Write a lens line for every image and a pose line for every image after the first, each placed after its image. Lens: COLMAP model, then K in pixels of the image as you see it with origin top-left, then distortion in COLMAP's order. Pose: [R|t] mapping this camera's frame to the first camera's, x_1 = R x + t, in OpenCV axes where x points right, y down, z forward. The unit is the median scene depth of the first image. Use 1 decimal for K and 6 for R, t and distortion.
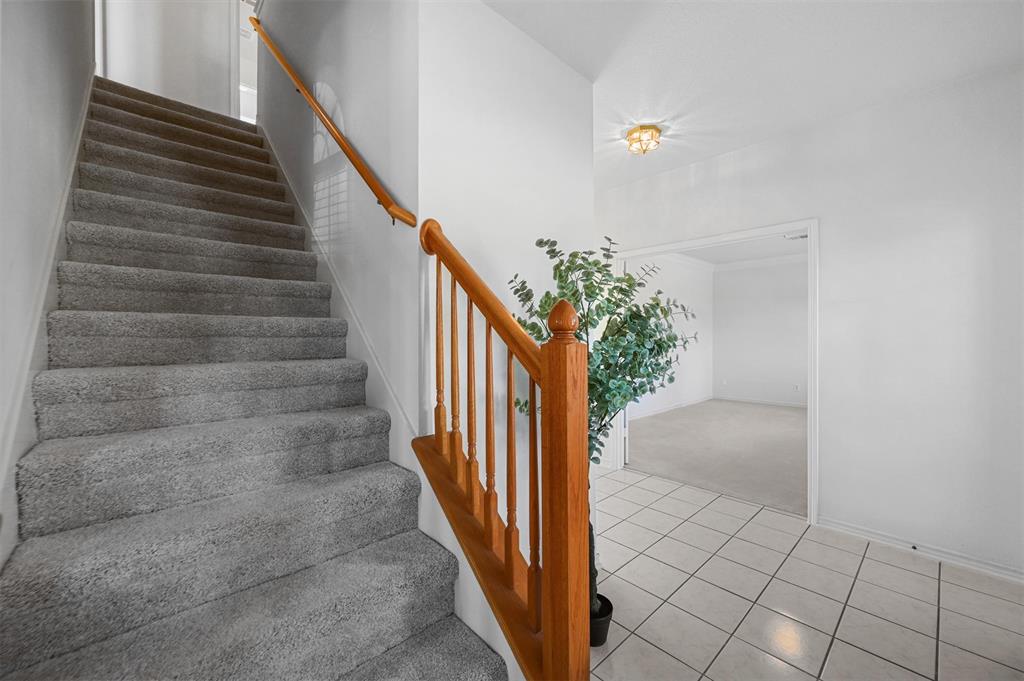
lens RADIAL K [[402.3, 0, 516.6], [0, 402.3, 338.6], [0, 0, 1]] dist [-0.002650, 0.000661]
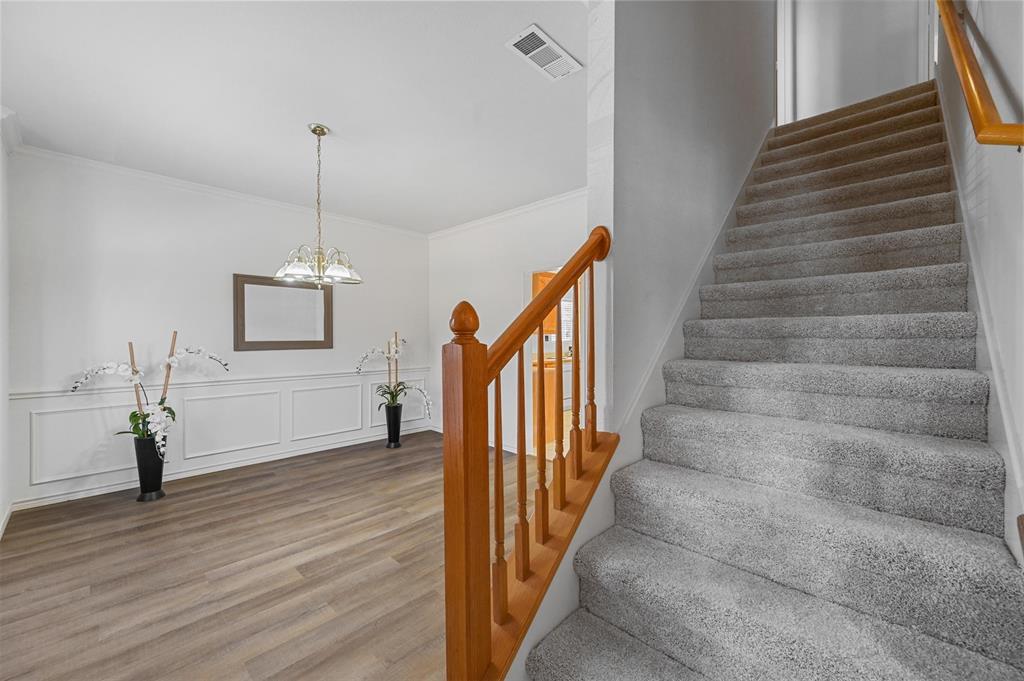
lens RADIAL K [[402.3, 0, 516.6], [0, 402.3, 338.6], [0, 0, 1]] dist [-0.002650, 0.000661]
pose [[0.063140, 0.004095, -0.997996, 0.261032], [-0.003424, 0.999987, 0.003886, -0.004825], [0.997999, 0.003172, 0.063153, 0.219596]]
